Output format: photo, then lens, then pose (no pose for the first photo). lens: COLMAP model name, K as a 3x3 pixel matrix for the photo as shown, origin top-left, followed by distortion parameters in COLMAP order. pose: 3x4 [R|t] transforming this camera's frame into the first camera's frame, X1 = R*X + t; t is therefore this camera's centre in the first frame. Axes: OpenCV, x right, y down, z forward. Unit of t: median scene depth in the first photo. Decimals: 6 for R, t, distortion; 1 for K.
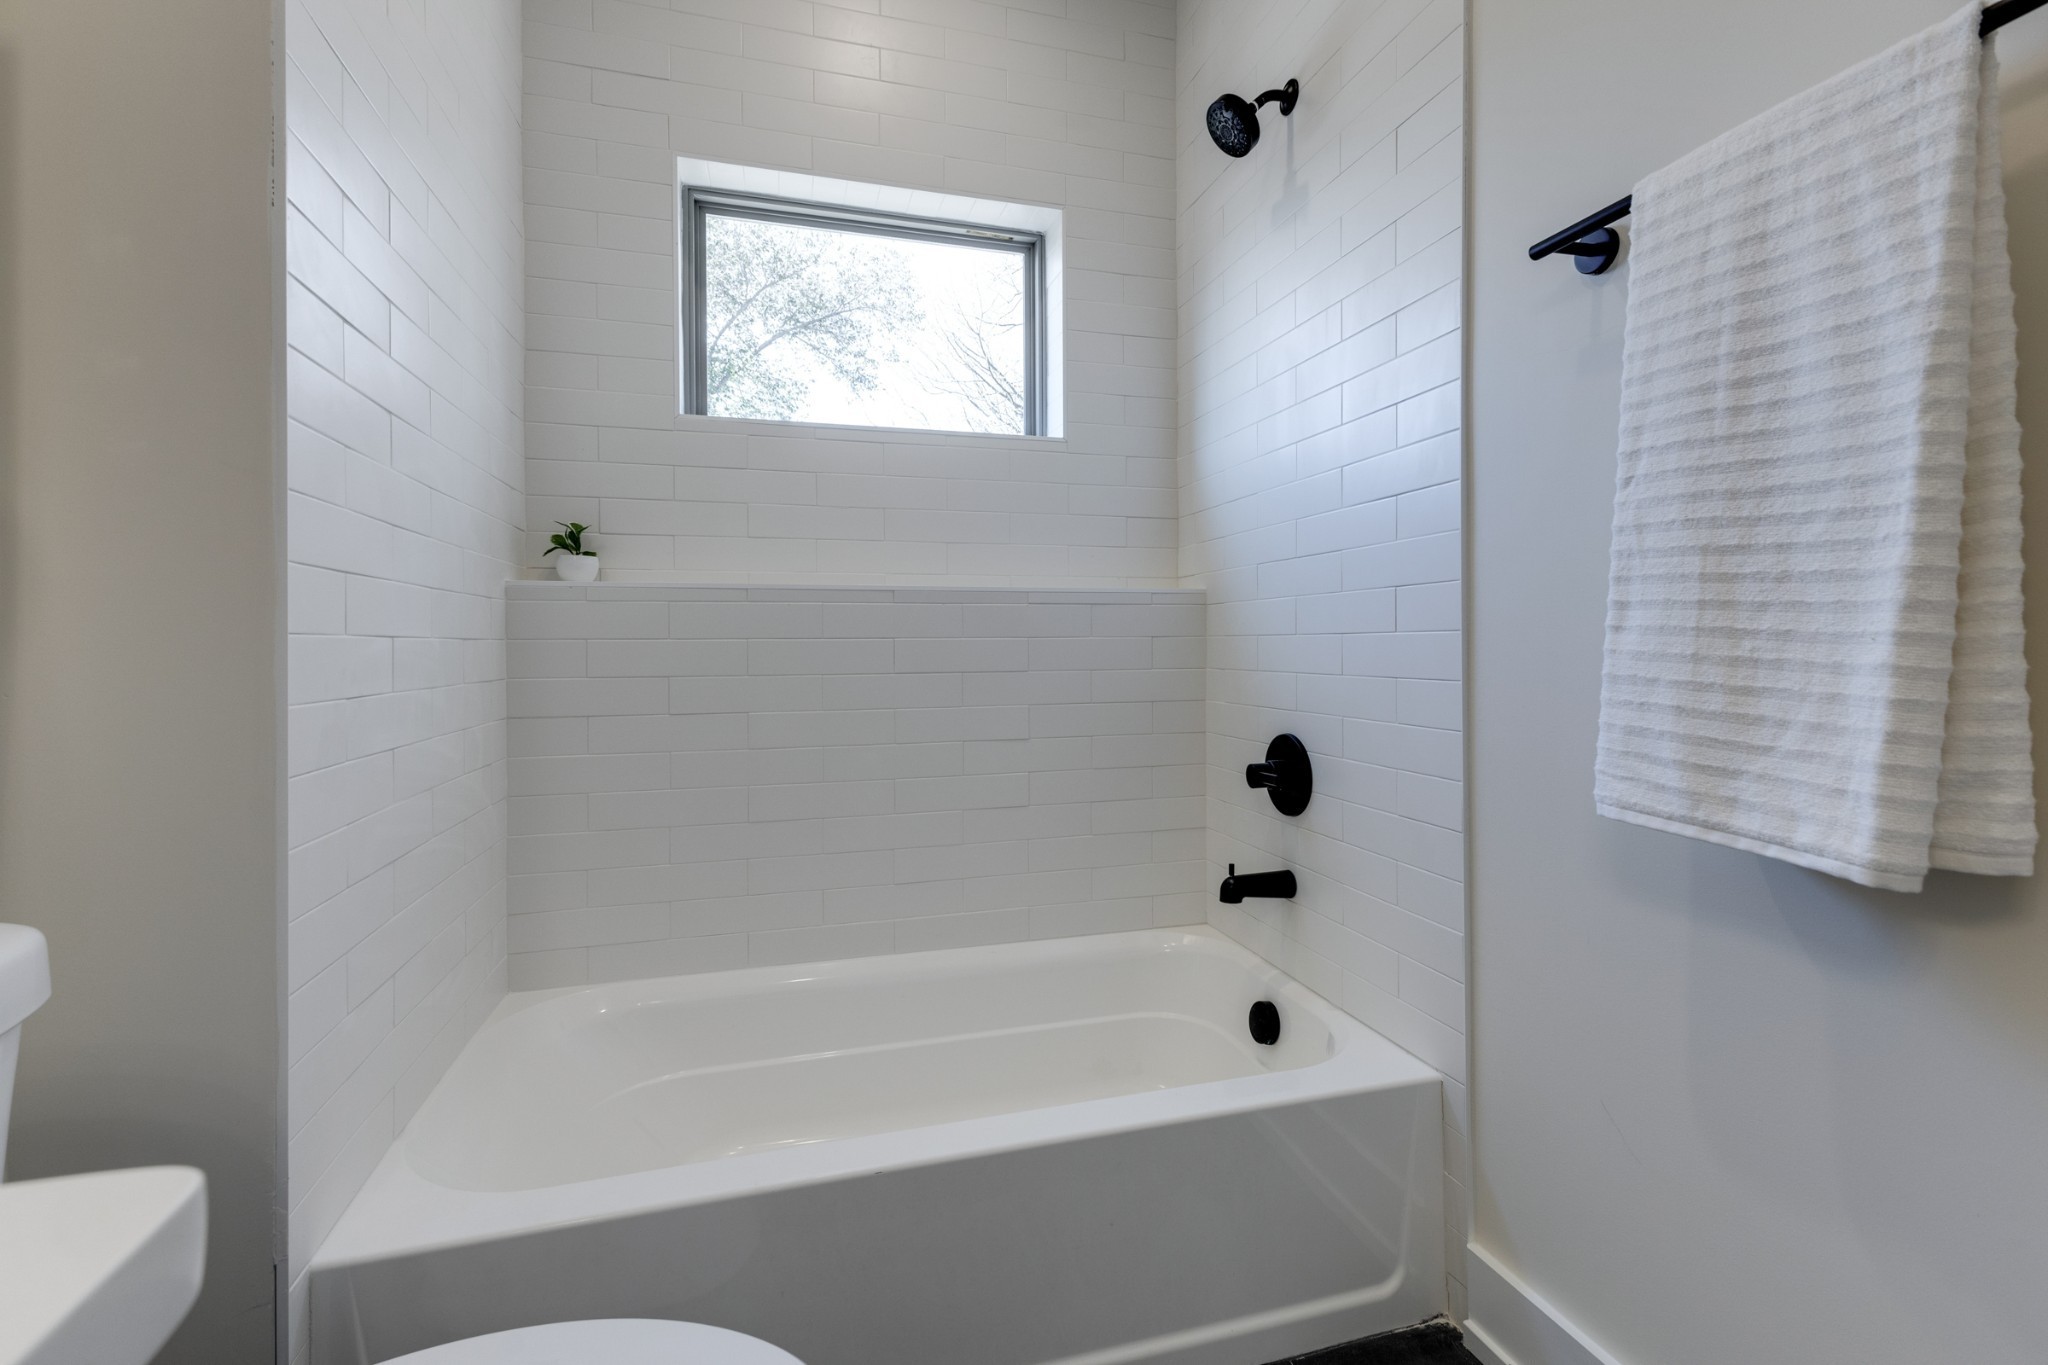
lens RADIAL K [[895.2, 0, 1014.0], [0, 895.2, 656.6], [0, 0, 1]] dist [0.015667, -0.000021]
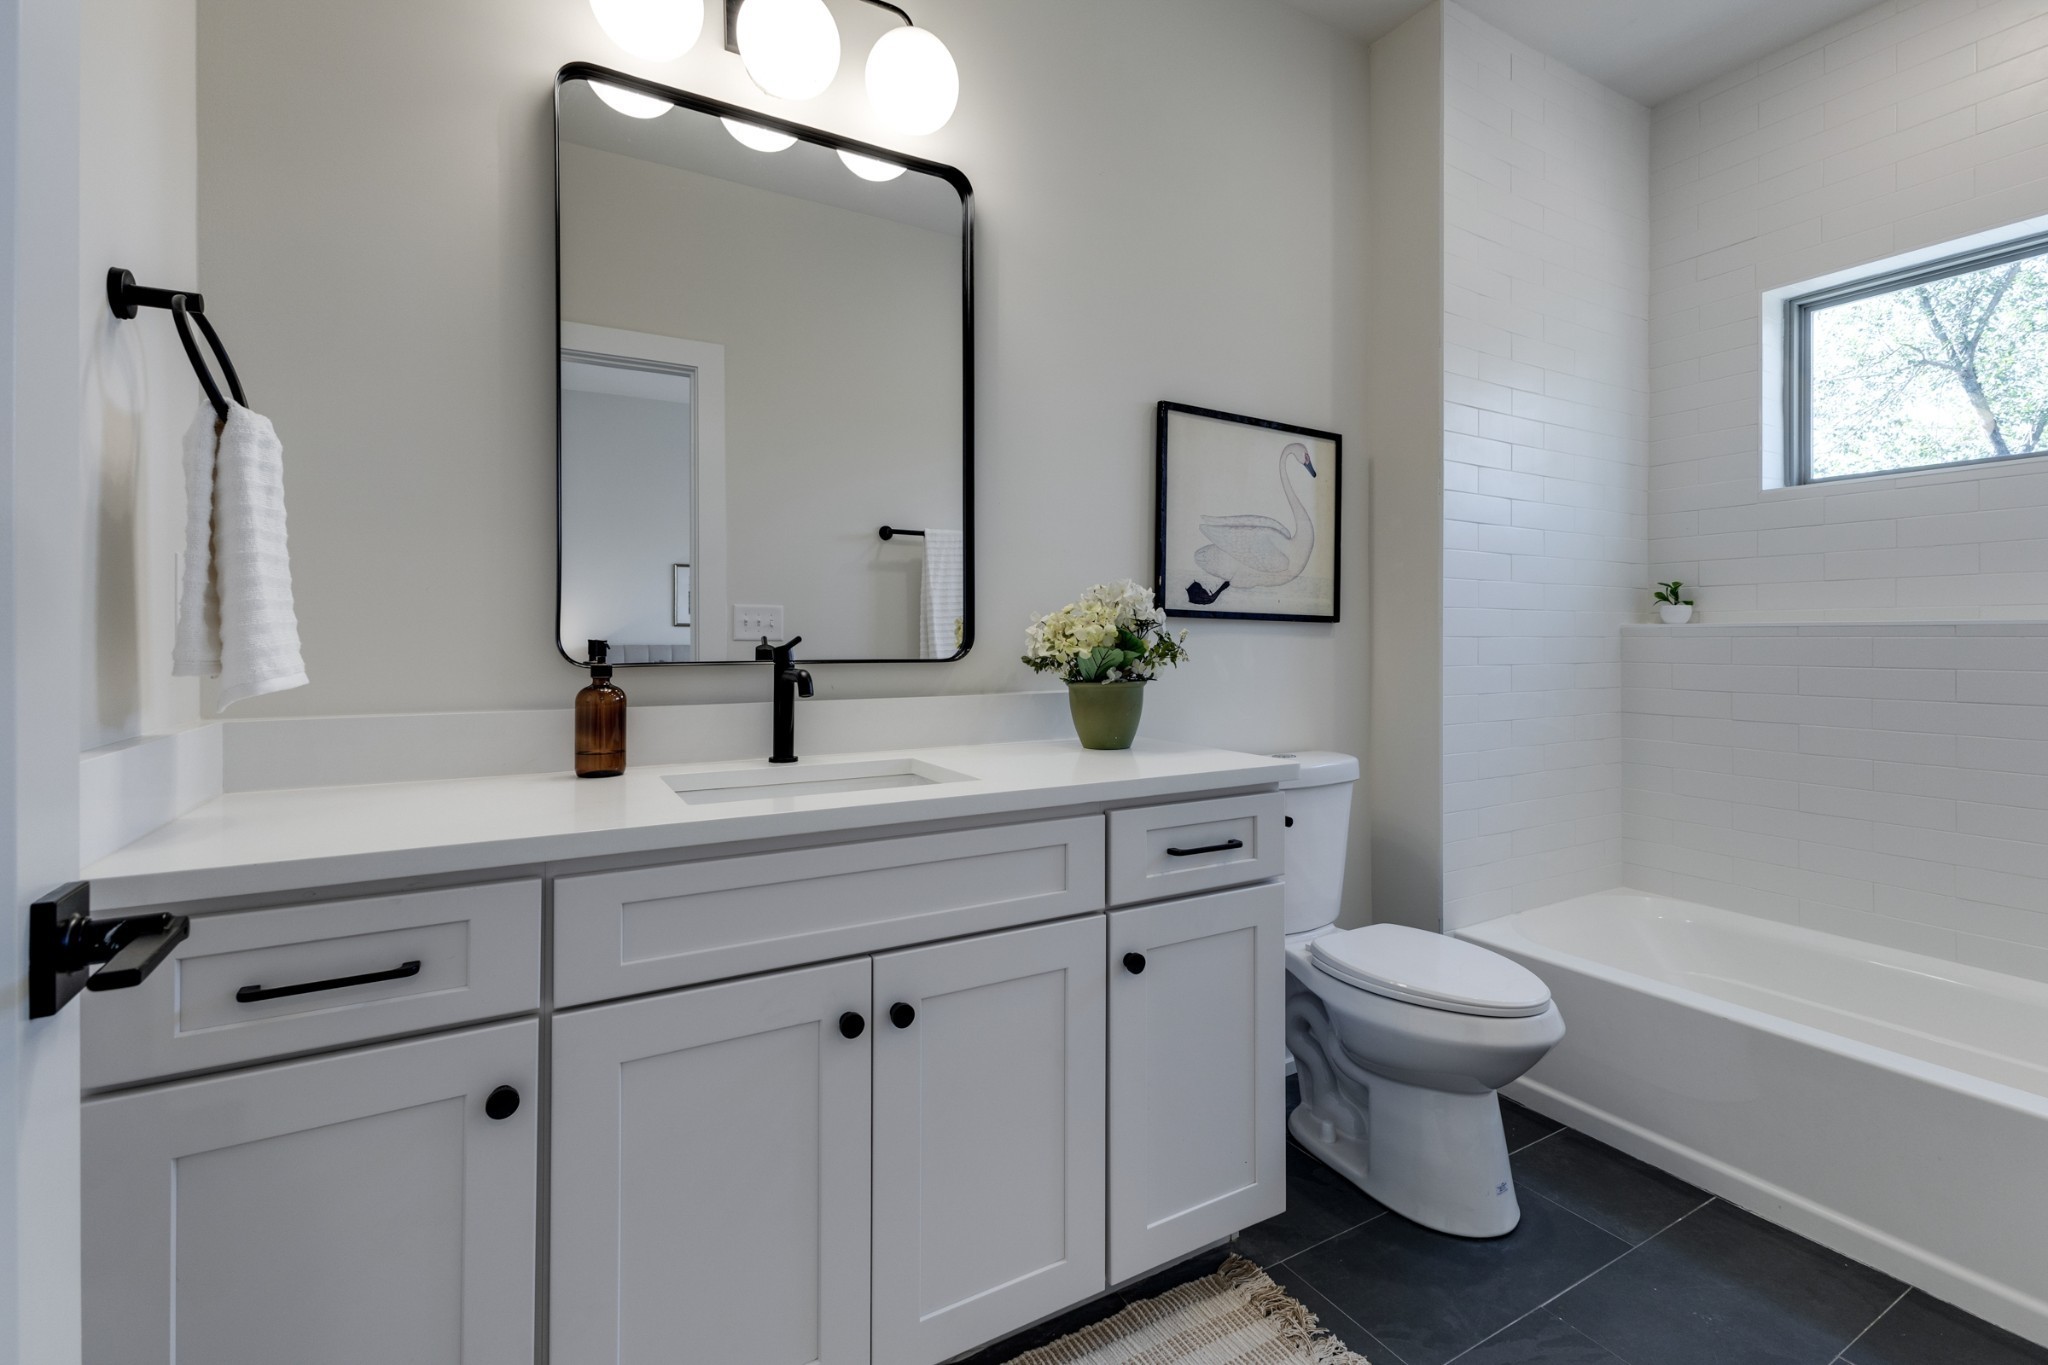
lens RADIAL K [[915.7, 0, 1024.4], [0, 915.7, 634.0], [0, 0, 1]] dist [0.000687, -0.000038]
pose [[0.236973, -0.005220, -0.971502, 0.711683], [-0.004875, 0.999967, -0.006562, -0.051117], [0.971504, 0.006291, 0.236939, -0.376308]]
